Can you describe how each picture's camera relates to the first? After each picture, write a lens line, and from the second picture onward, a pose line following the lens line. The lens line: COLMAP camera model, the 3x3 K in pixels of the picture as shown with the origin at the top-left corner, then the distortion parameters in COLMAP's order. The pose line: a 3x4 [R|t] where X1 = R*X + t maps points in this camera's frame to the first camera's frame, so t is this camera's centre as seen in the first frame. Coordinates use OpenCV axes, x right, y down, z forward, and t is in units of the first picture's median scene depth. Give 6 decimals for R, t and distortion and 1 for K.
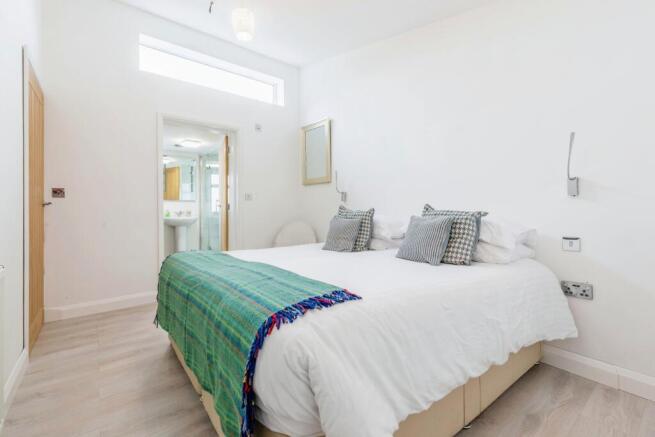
lens RADIAL K [[302.1, 0, 329.4], [0, 302.1, 214.1], [0, 0, 1]] dist [0.002417, -0.000129]
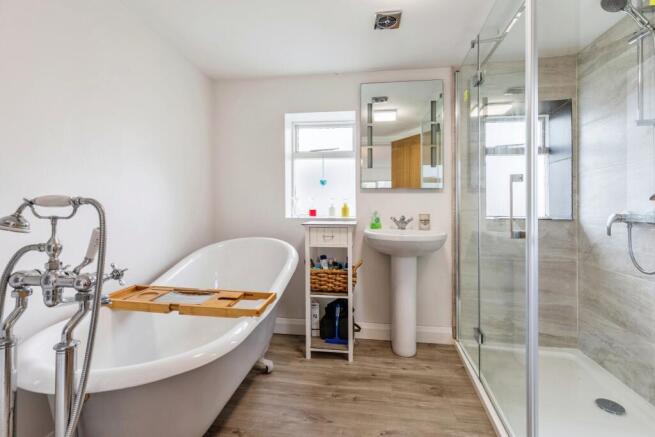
lens RADIAL K [[302.1, 0, 330.7], [0, 302.1, 218.9], [0, 0, 1]] dist [0.002417, -0.000129]
pose [[0.674623, -0.009649, -0.738099, -0.258208], [-0.007857, 0.999764, -0.020250, 0.000873], [0.738120, 0.019460, 0.674388, 0.641958]]
